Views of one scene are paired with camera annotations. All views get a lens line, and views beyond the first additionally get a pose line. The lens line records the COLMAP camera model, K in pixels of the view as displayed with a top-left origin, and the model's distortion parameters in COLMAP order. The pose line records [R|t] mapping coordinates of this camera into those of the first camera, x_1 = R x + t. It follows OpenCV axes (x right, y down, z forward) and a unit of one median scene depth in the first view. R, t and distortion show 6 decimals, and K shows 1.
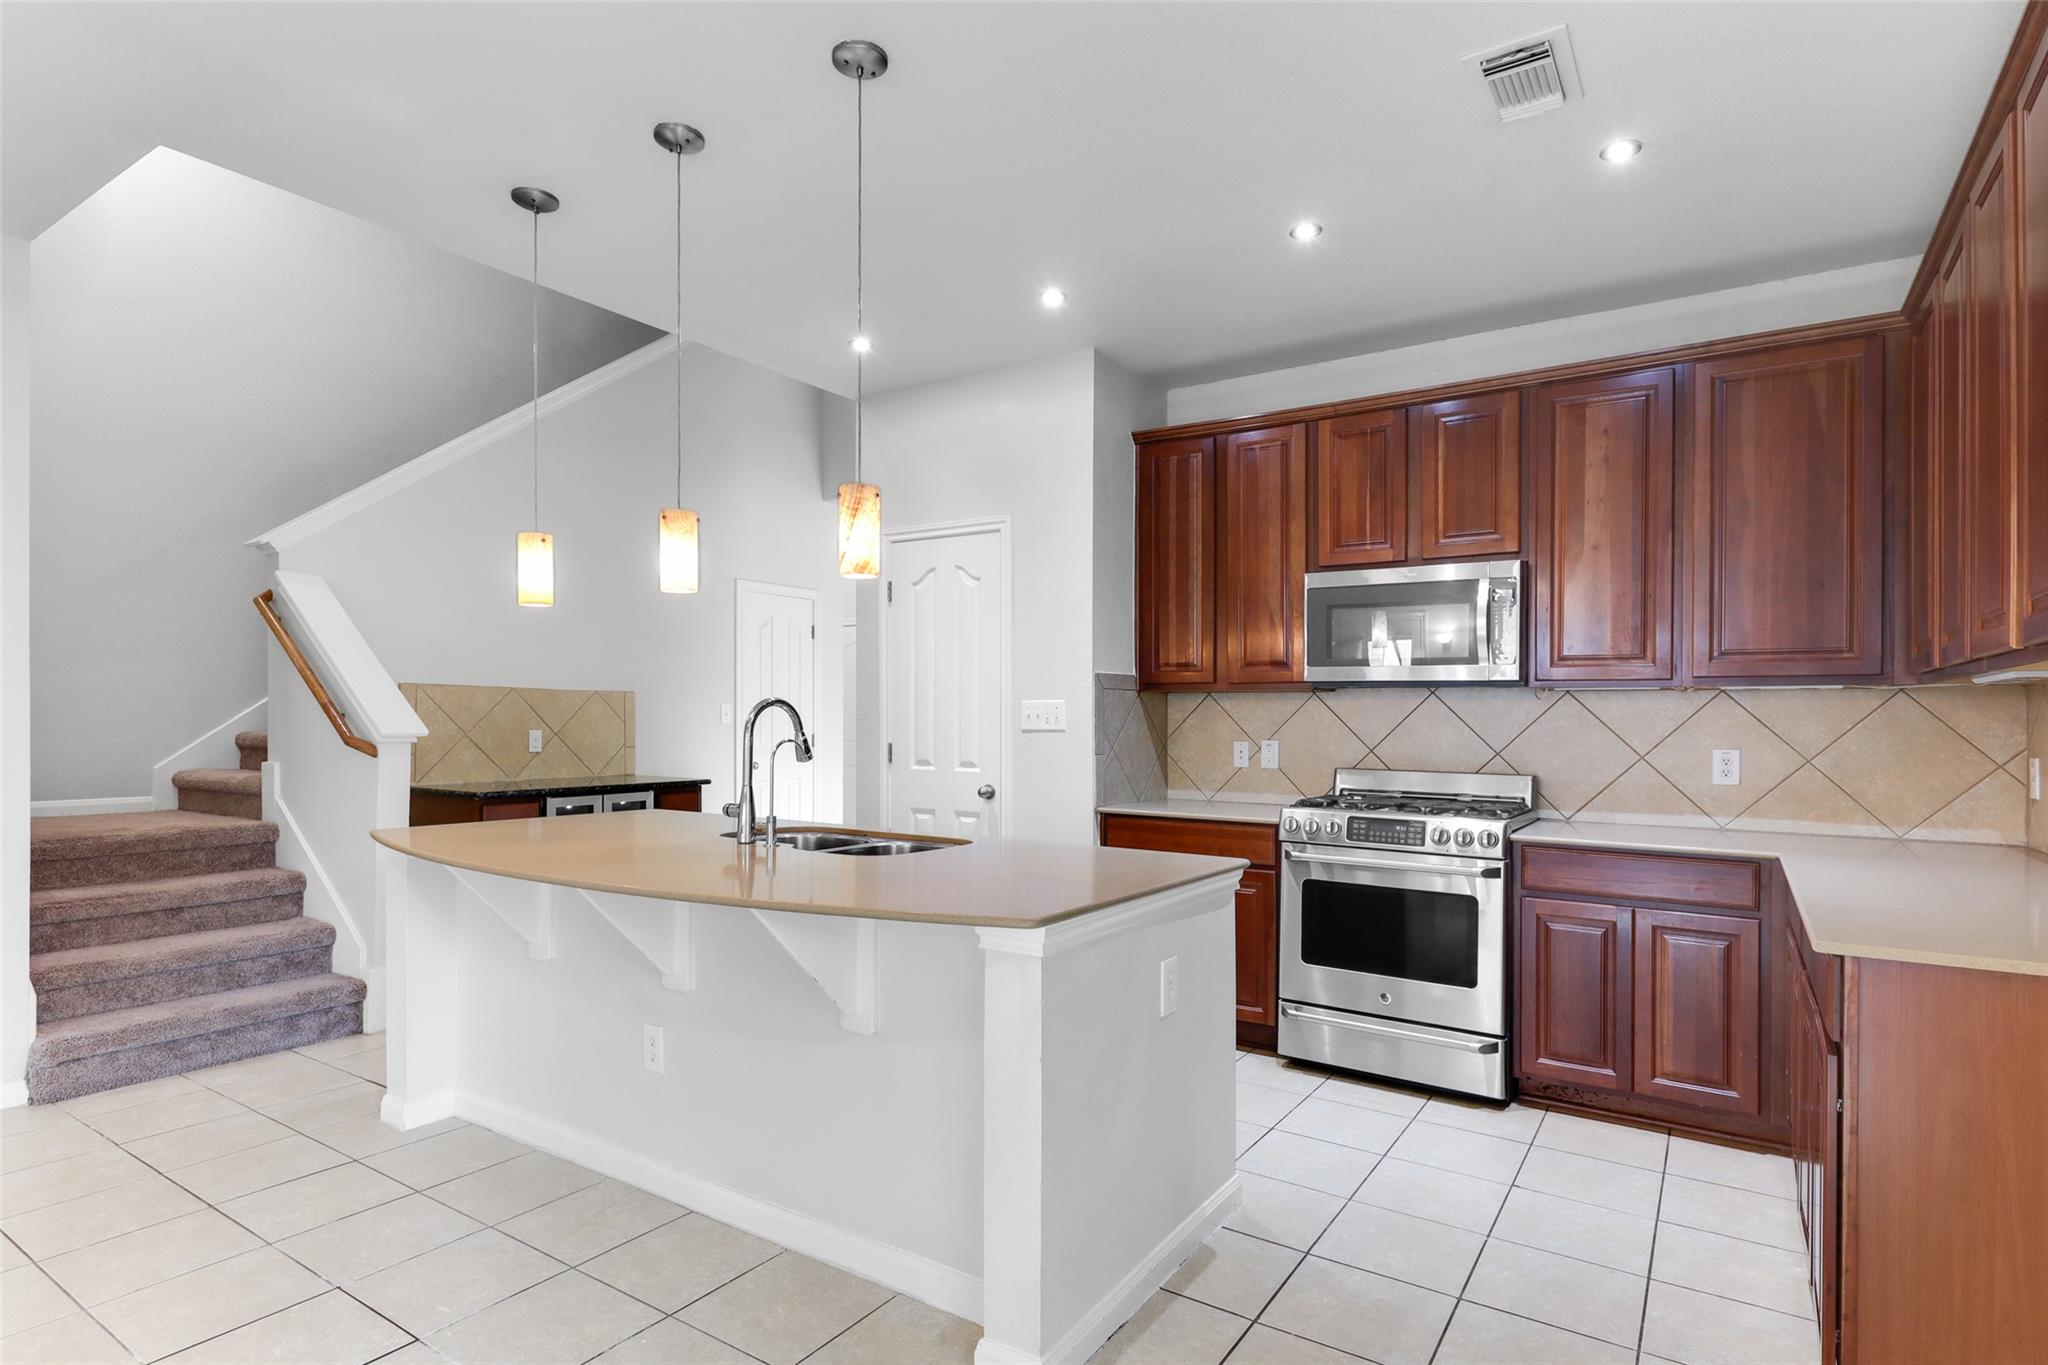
lens RADIAL K [[1097.8, 0, 1033.6], [0, 1097.8, 699.9], [0, 0, 1]] dist [0.003996, -0.005577]
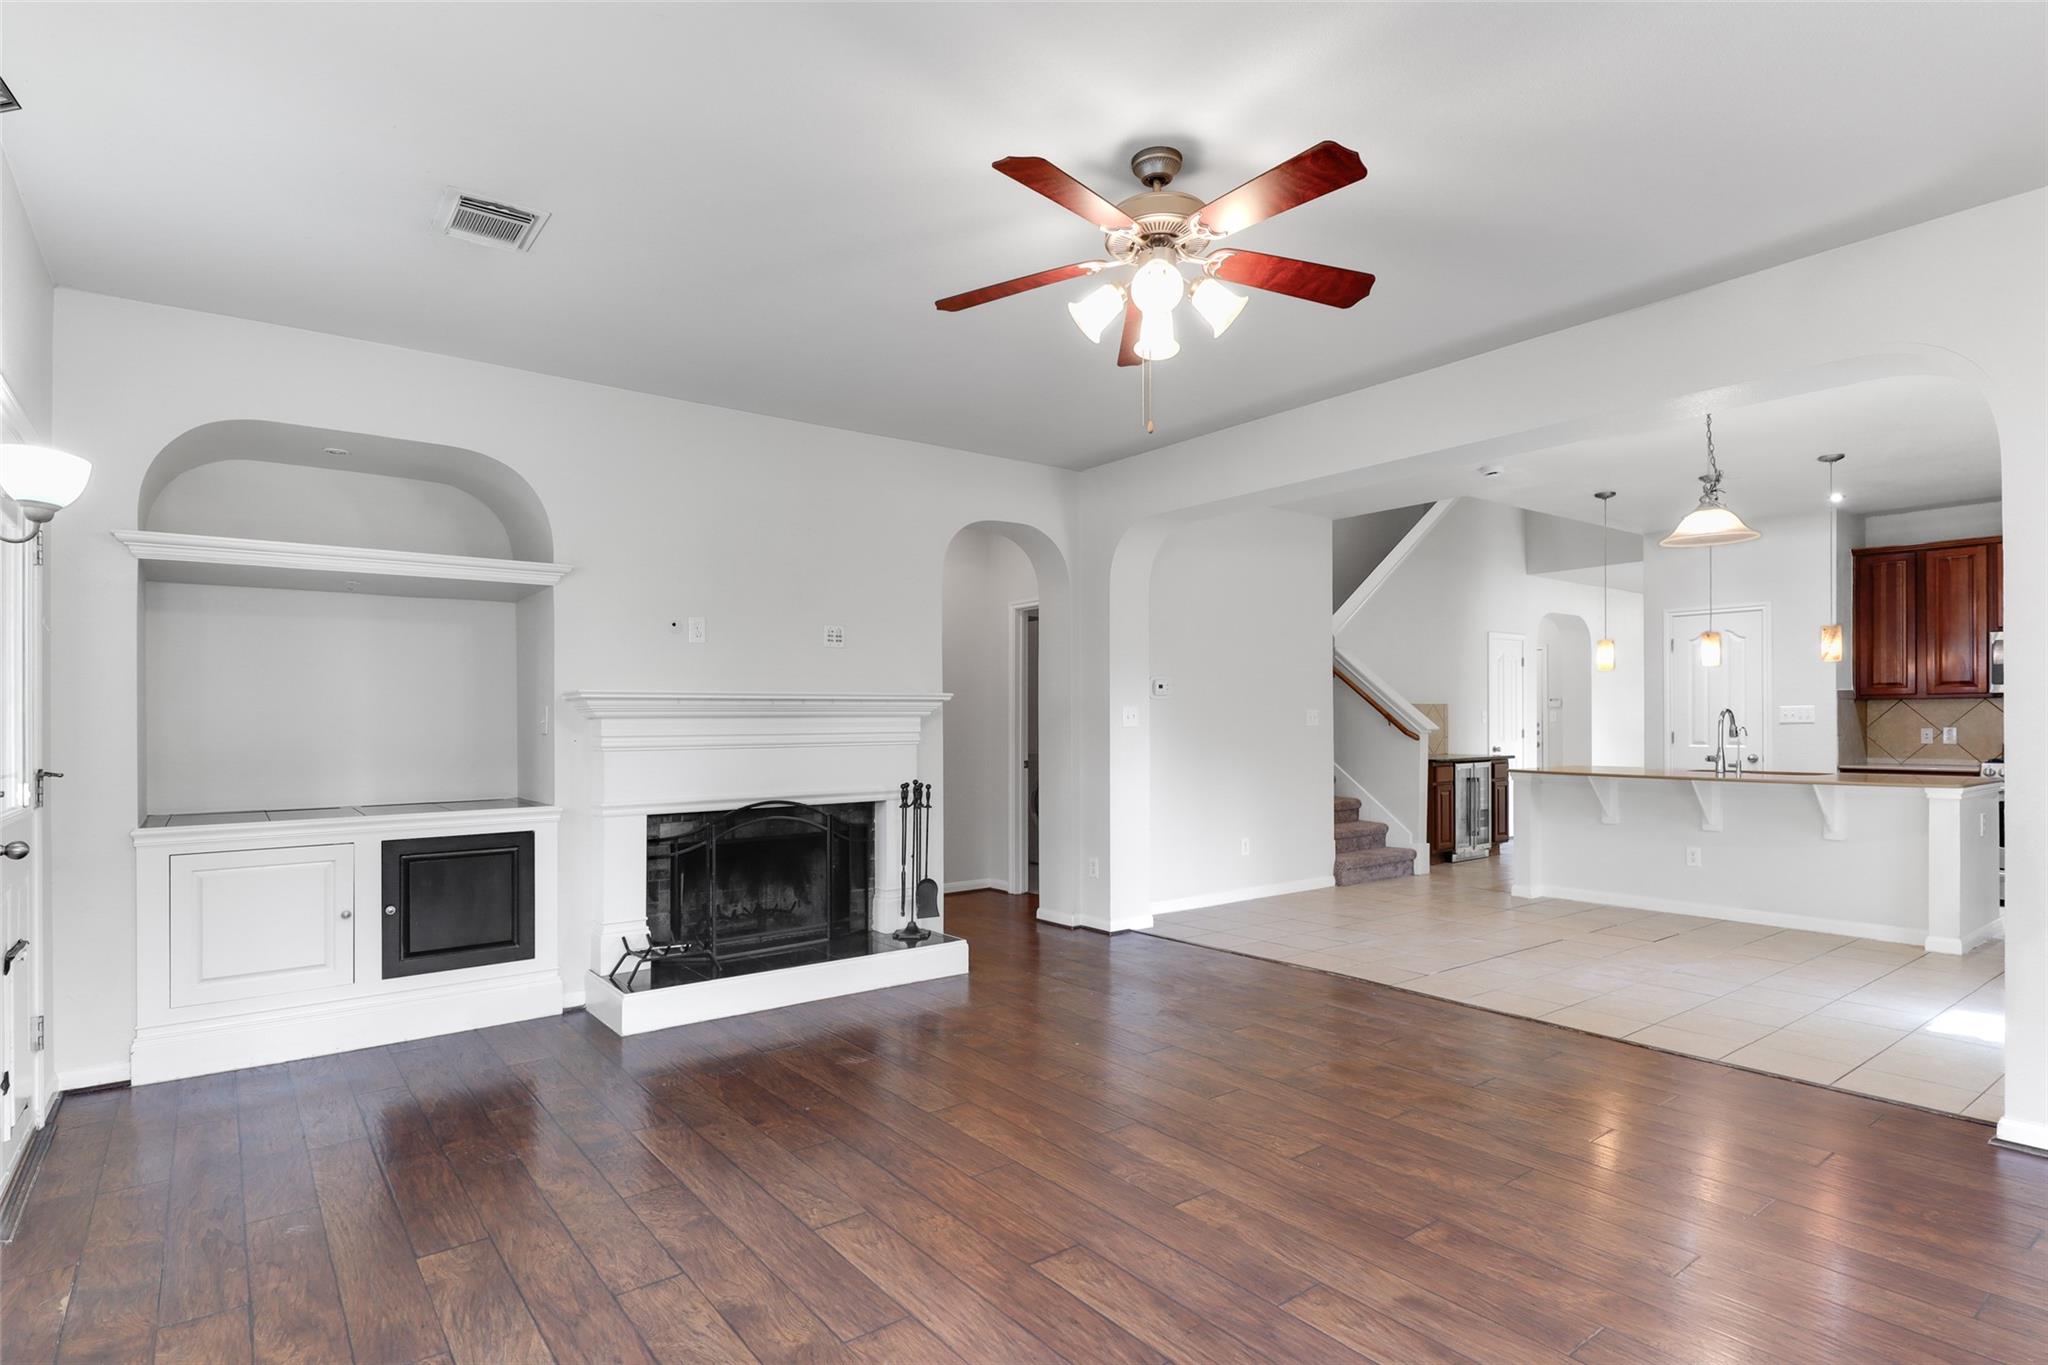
lens RADIAL K [[1097.8, 0, 1007.4], [0, 1097.8, 729.8], [0, 0, 1]] dist [0.003996, -0.005577]
pose [[0.941573, -0.010189, -0.336654, -0.588728], [0.019005, 0.999557, 0.022904, -0.025864], [0.336271, -0.027964, 0.941350, -1.092015]]
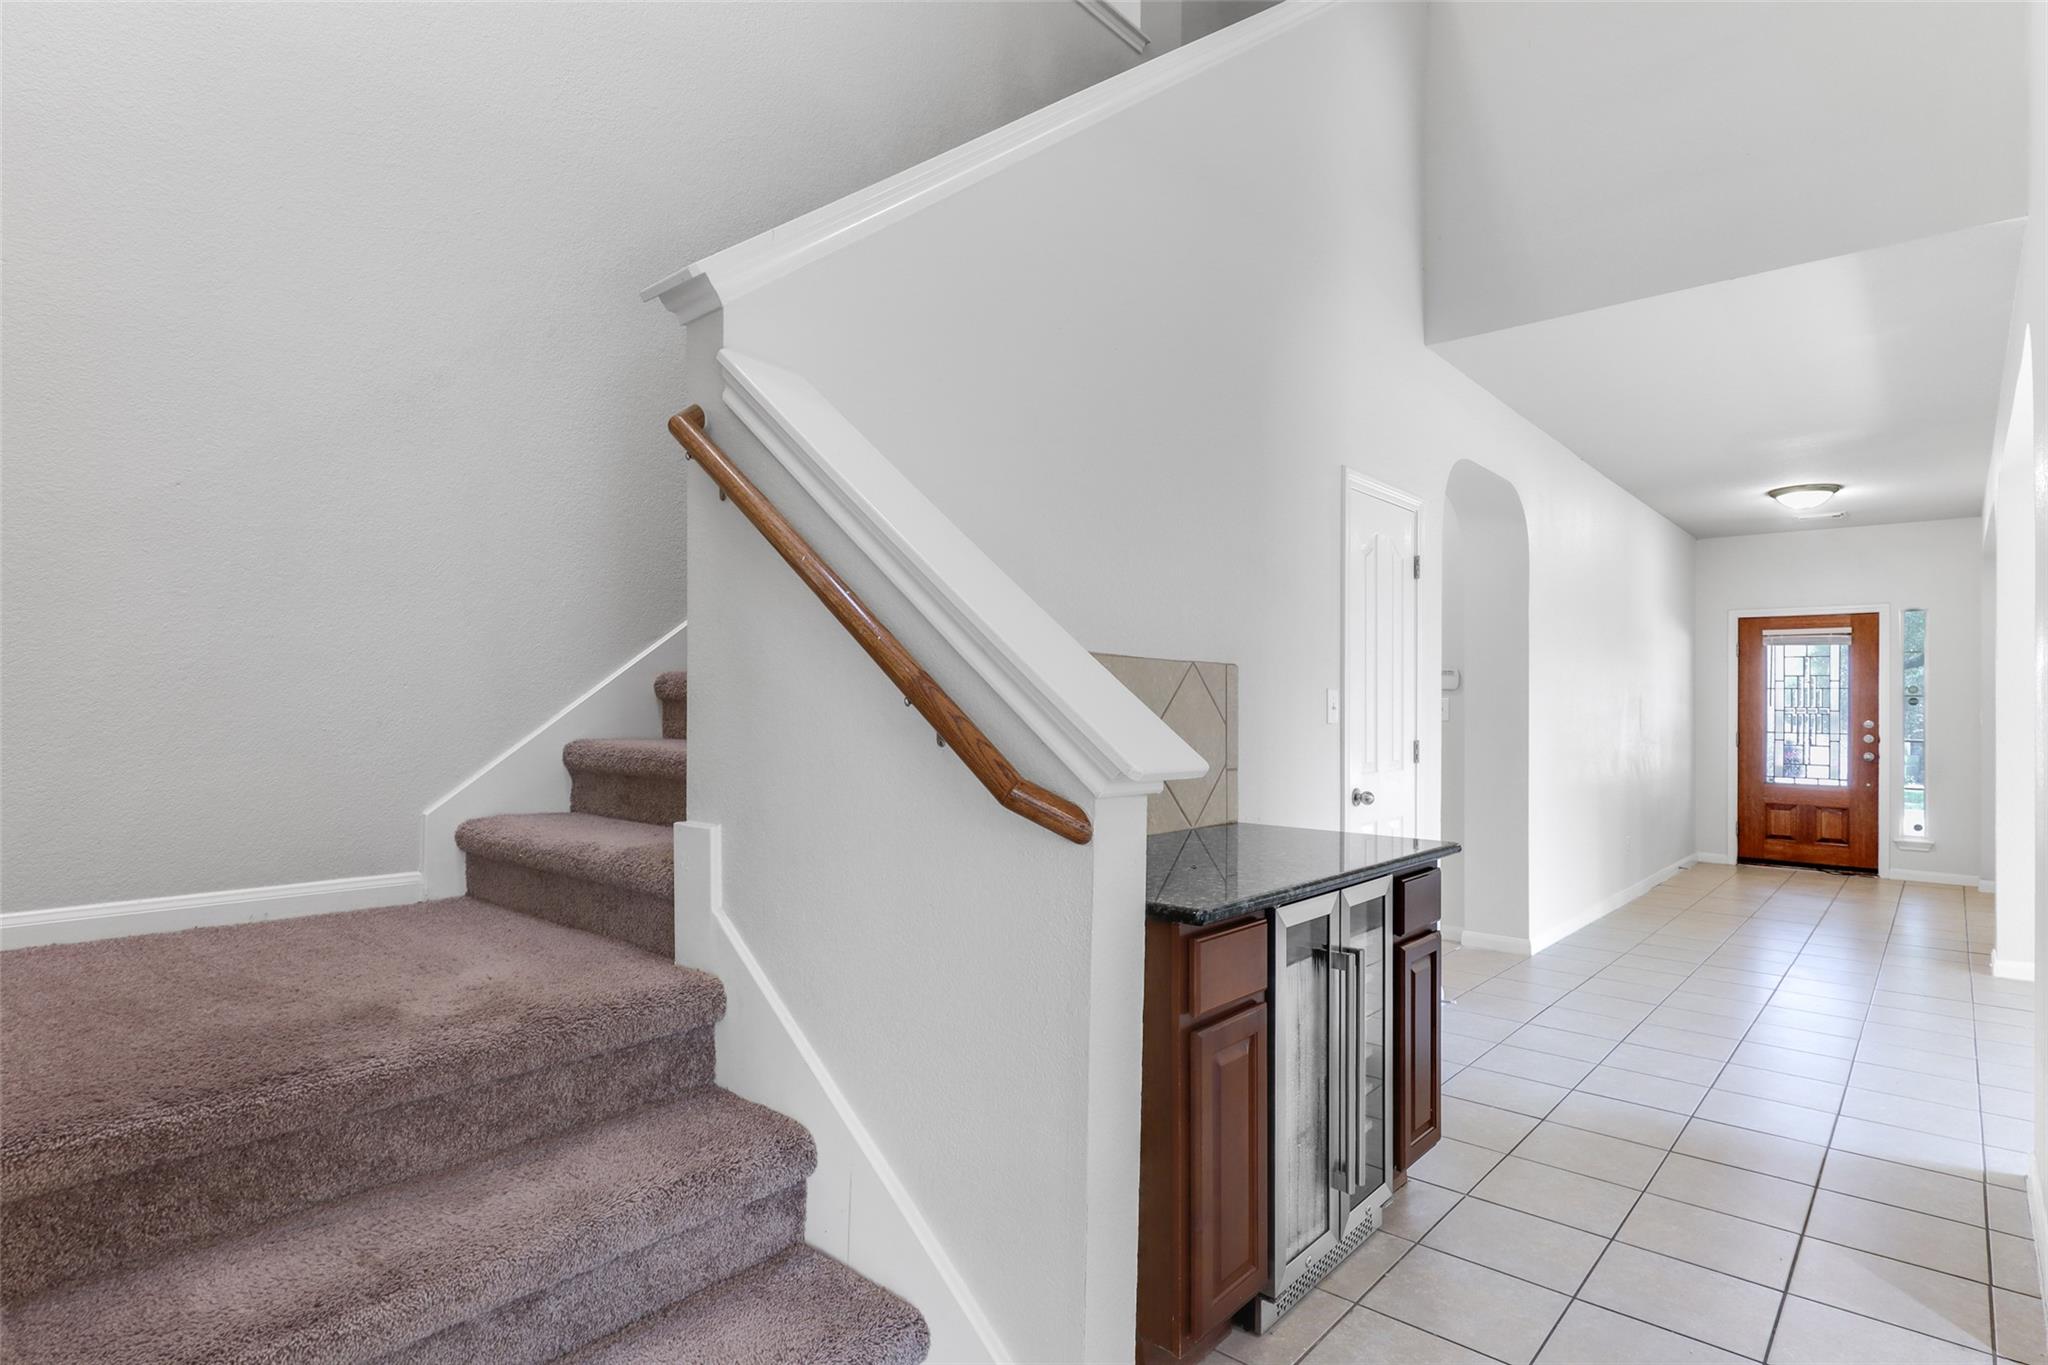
lens RADIAL K [[1097.8, 0, 1019.9], [0, 1097.8, 683.9], [0, 0, 1]] dist [0.003996, -0.005577]
pose [[0.989600, -0.000231, -0.143847, -0.532825], [-0.000245, 0.999995, -0.003290, 0.005661], [0.143847, 0.003291, 0.989594, 0.629833]]
